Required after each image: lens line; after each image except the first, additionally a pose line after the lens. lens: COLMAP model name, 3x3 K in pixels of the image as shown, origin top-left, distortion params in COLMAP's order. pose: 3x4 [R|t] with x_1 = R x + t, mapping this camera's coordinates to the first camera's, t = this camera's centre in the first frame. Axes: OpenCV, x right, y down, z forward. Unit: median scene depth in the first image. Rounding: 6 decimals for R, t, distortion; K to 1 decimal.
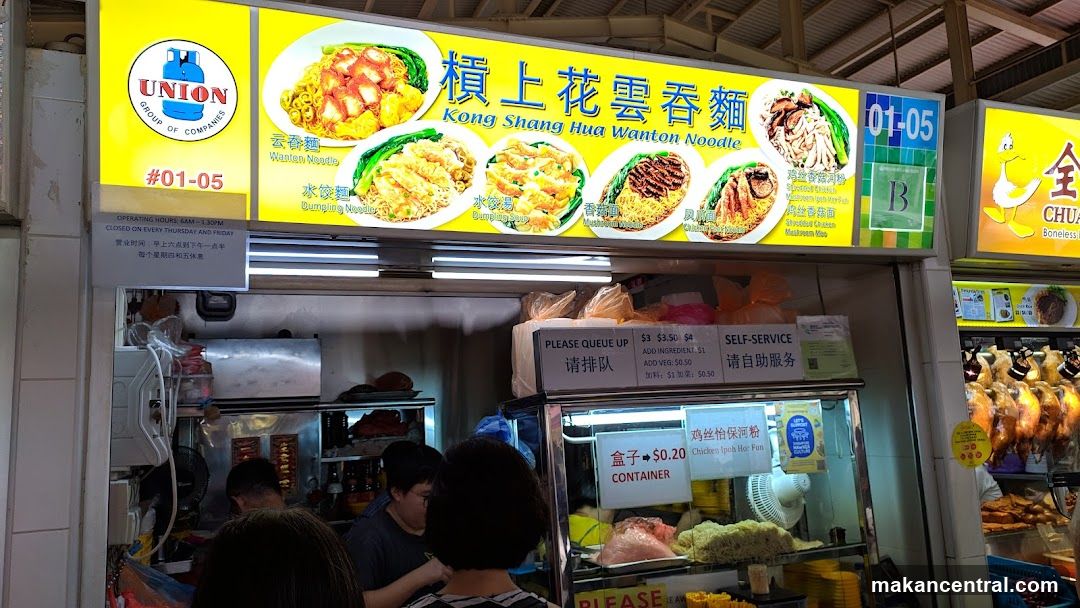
lens RADIAL K [[780.1, 0, 527.5], [0, 780.1, 304.9], [0, 0, 1]] dist [0.037218, 0.007740]
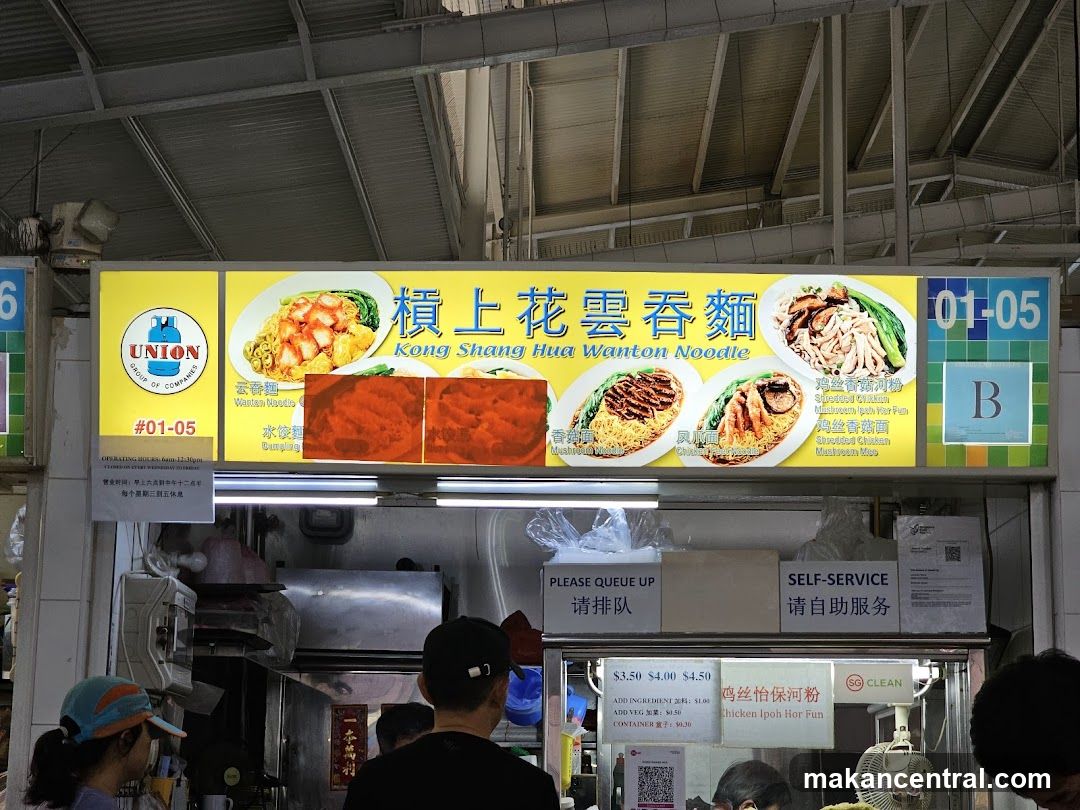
lens RADIAL K [[2269.3, 0, 549.4], [0, 2269.3, 409.7], [0, 0, 1]] dist [-0.878868, 17.987813]
pose [[0.922277, -0.010422, -0.386389, 1.087185], [-0.000519, 0.999602, -0.028199, -0.076418], [0.386529, 0.026208, 0.921905, -1.453406]]
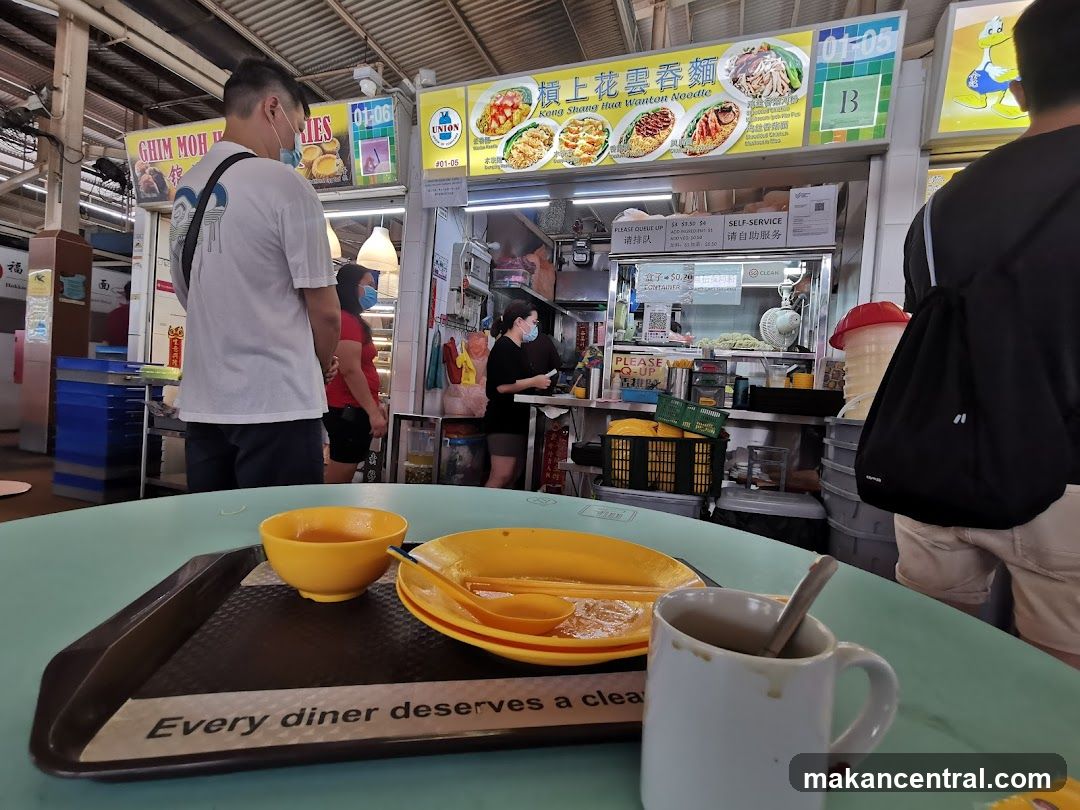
lens RADIAL K [[505.4, 0, 535.9], [0, 505.4, 401.1], [0, 0, 1]] dist [-0.026004, 0.023185]
pose [[0.743995, 0.117684, -0.657740, 0.819552], [-0.006230, 0.985547, 0.169289, 0.280663], [0.668156, -0.121852, 0.733975, -0.122201]]
